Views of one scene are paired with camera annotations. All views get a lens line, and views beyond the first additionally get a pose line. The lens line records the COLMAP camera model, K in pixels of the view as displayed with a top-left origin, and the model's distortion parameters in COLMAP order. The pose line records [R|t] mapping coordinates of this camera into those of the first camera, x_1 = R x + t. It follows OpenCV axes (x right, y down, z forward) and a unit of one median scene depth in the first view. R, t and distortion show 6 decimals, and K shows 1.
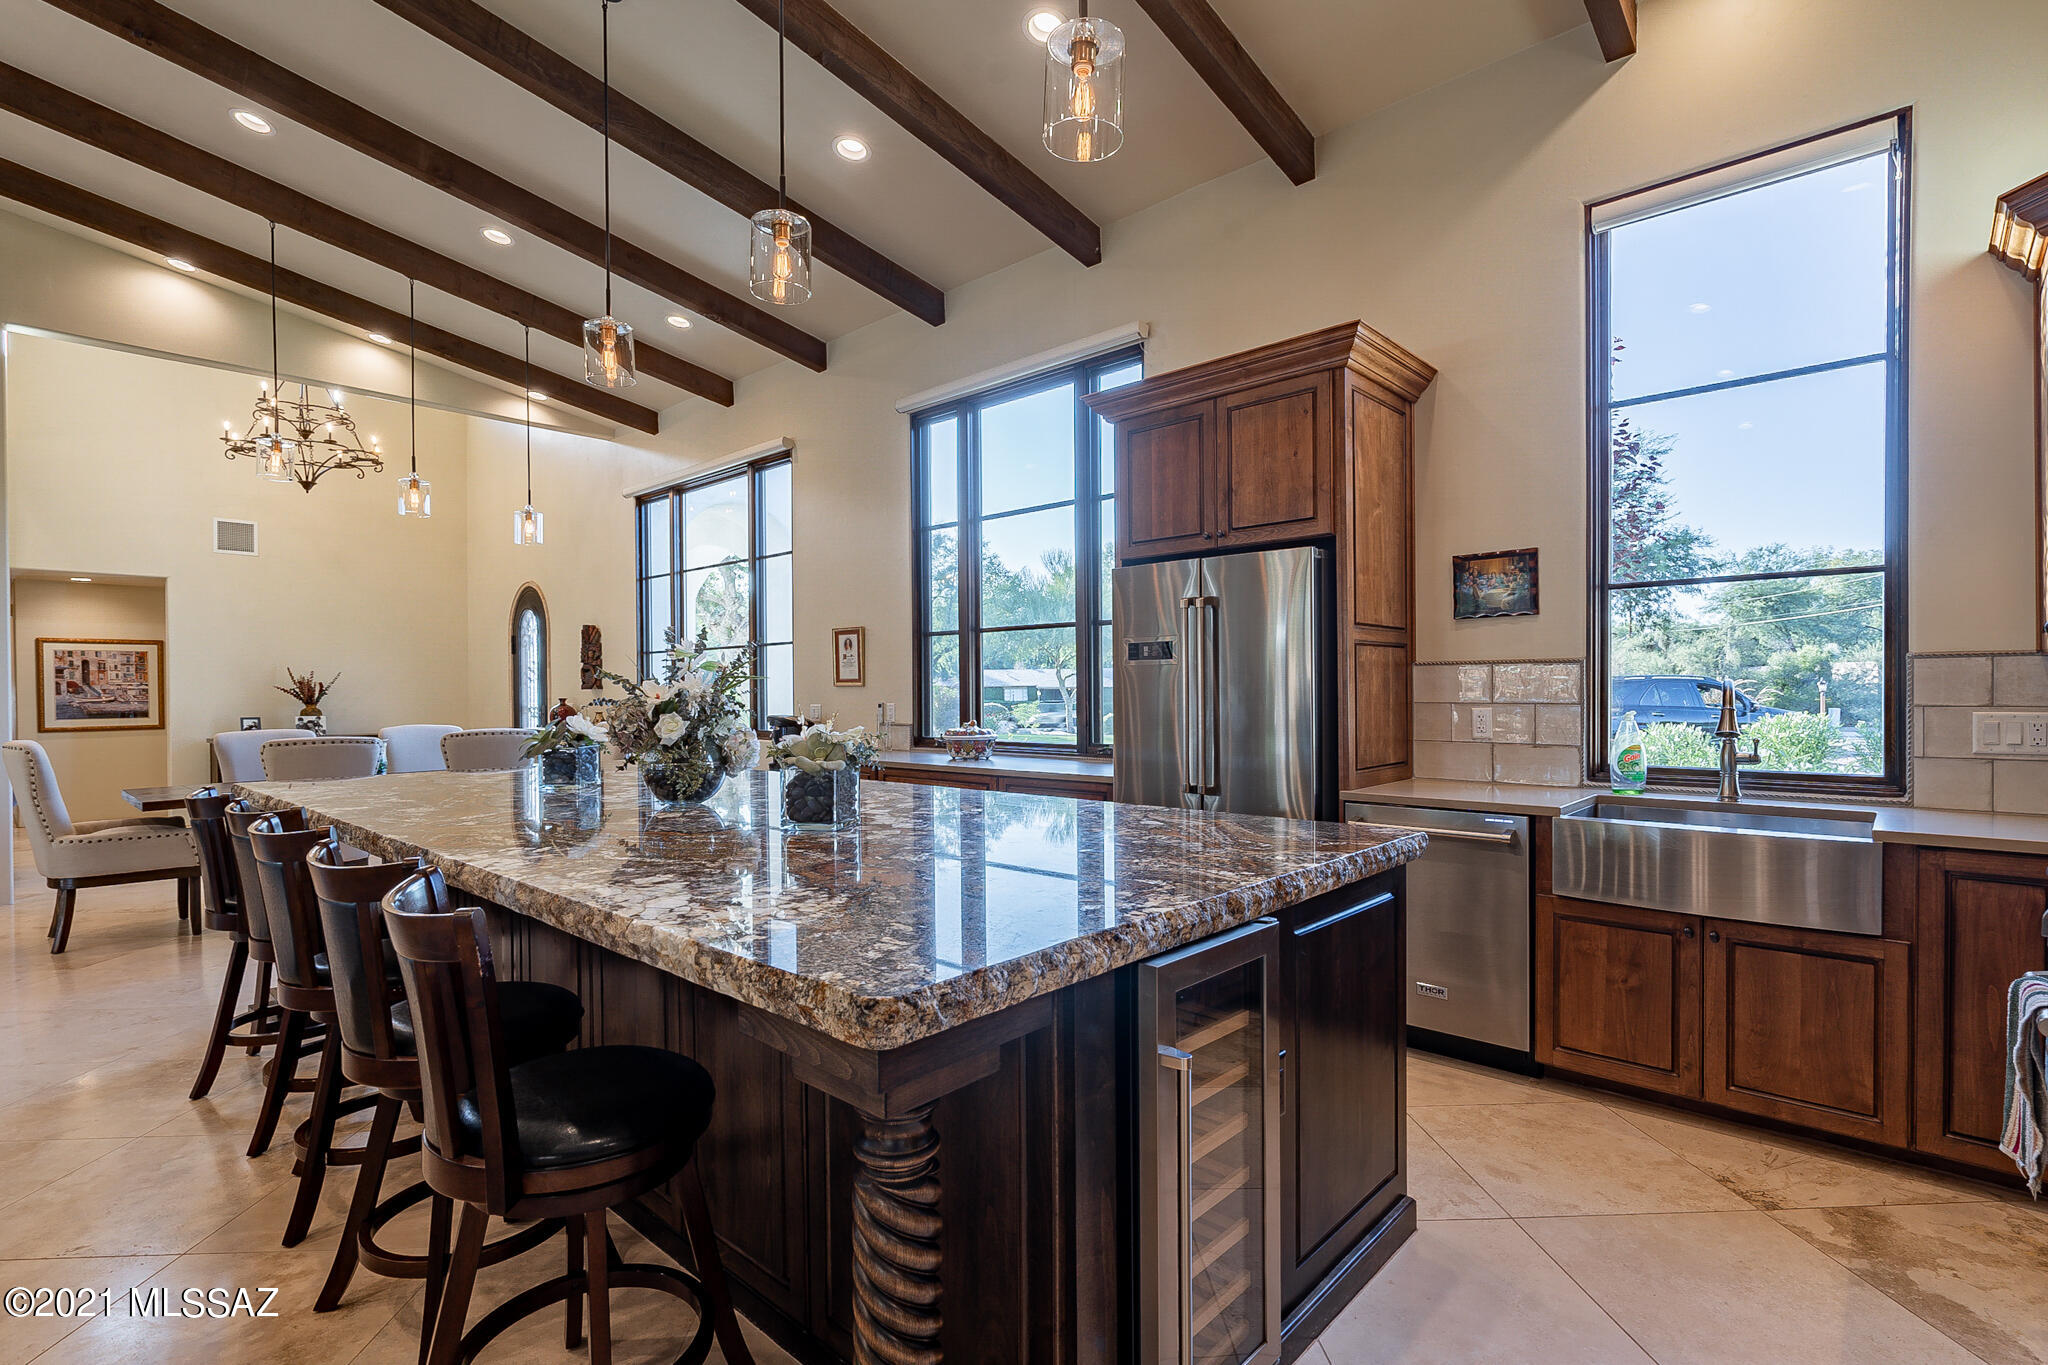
lens RADIAL K [[949.3, 0, 1024.0], [0, 949.3, 682.5], [0, 0, 1]] dist [-0.000067, 0.000130]
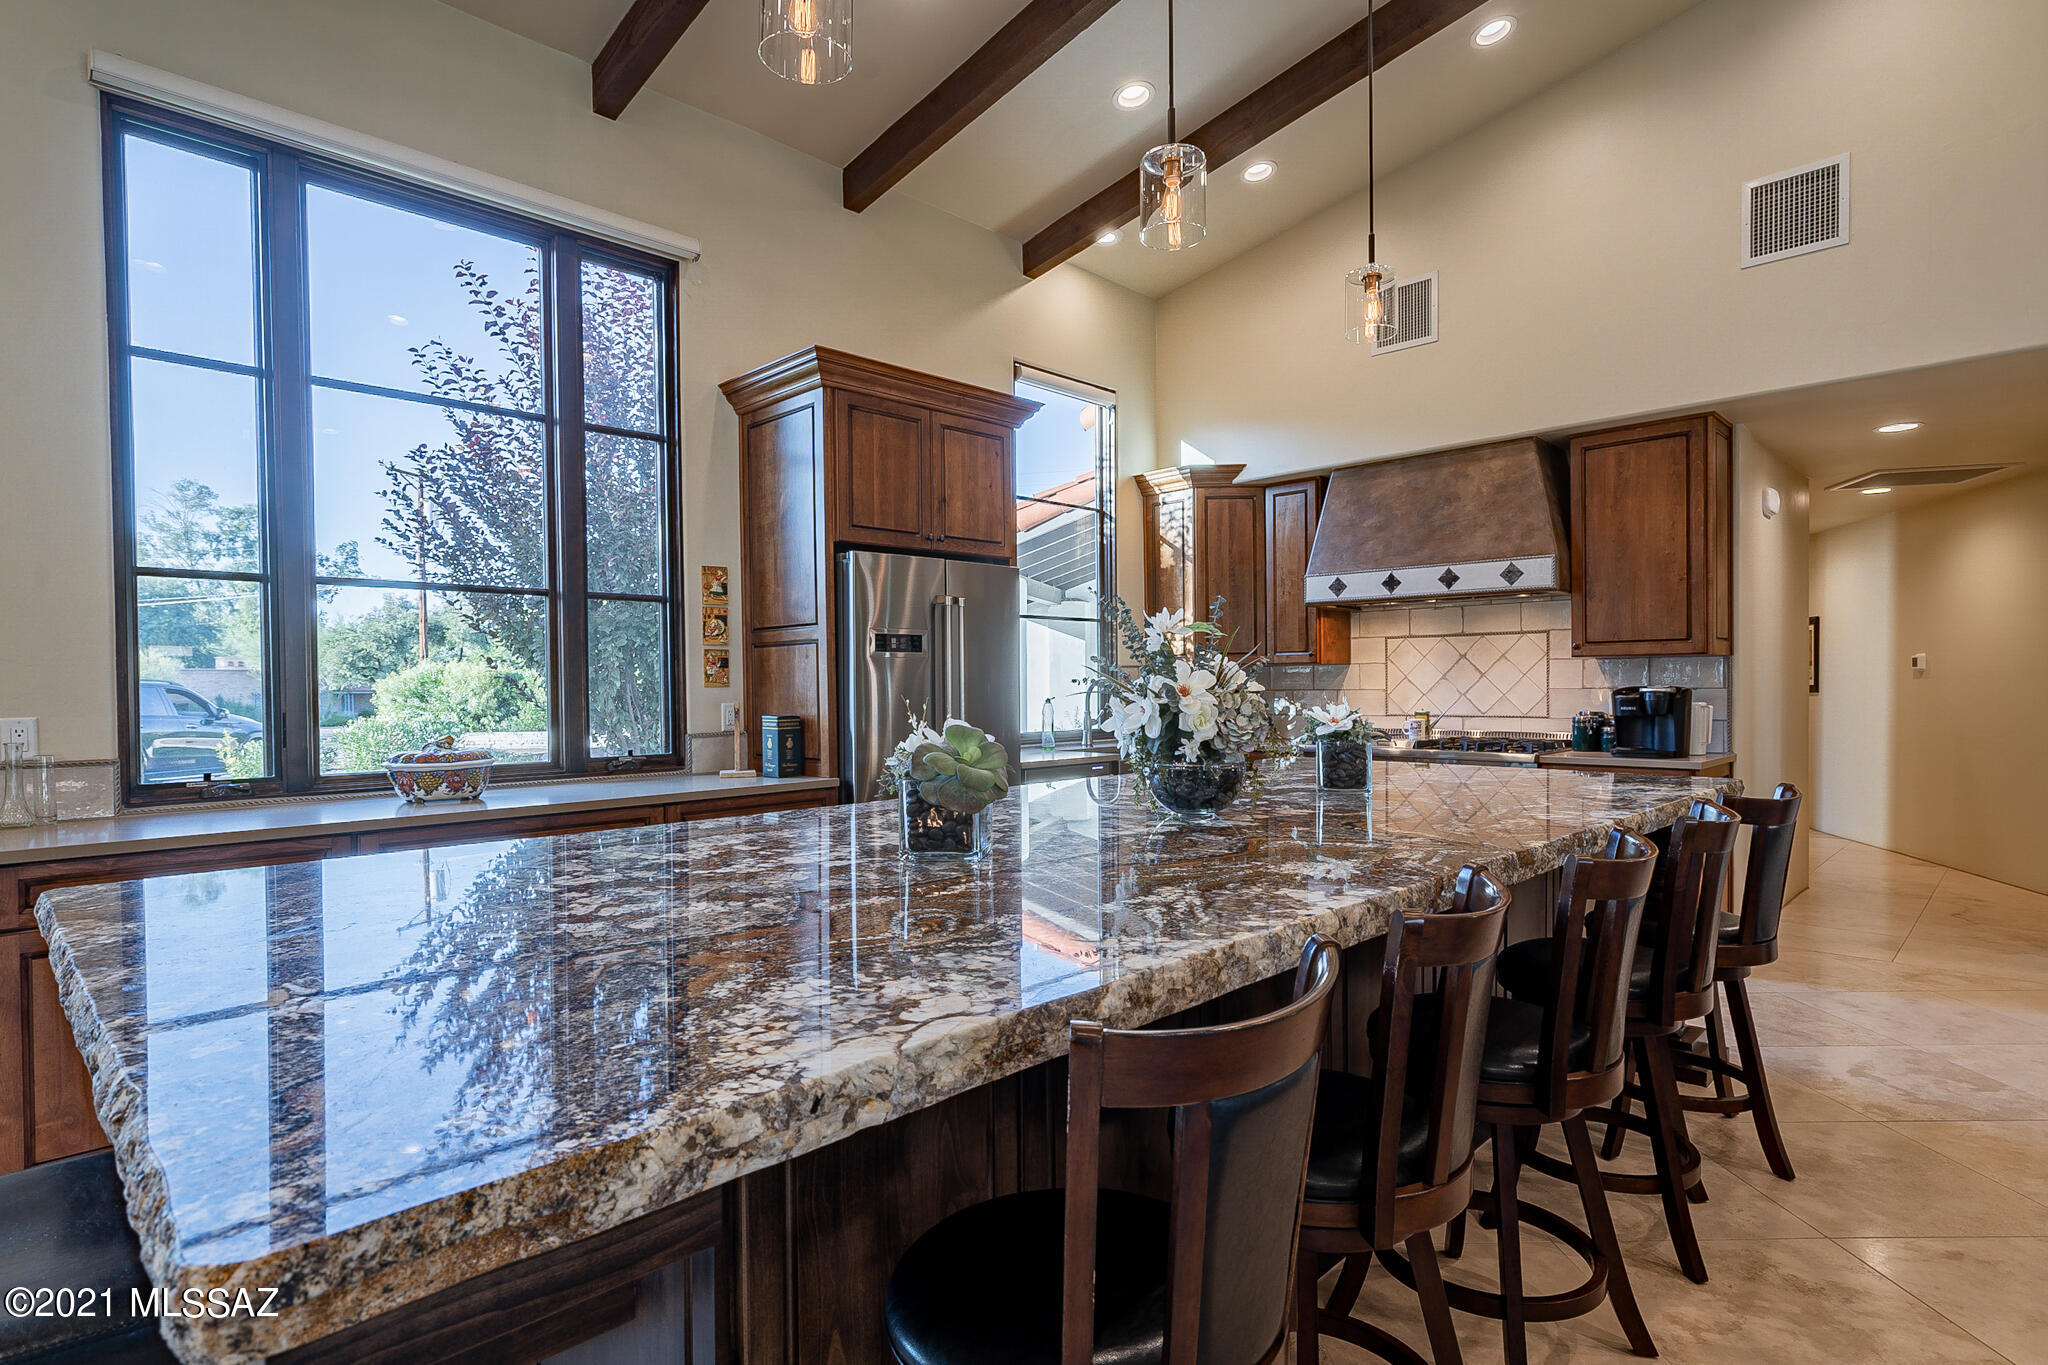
lens RADIAL K [[1038.8, 0, 1024.0], [0, 1038.8, 682.5], [0, 0, 1]] dist [0.001418, 0.000195]
pose [[0.043263, 0.005070, 0.999051, -0.710721], [0.005399, 0.999971, -0.005309, 0.012030], [-0.999049, 0.005624, 0.043234, 0.619331]]
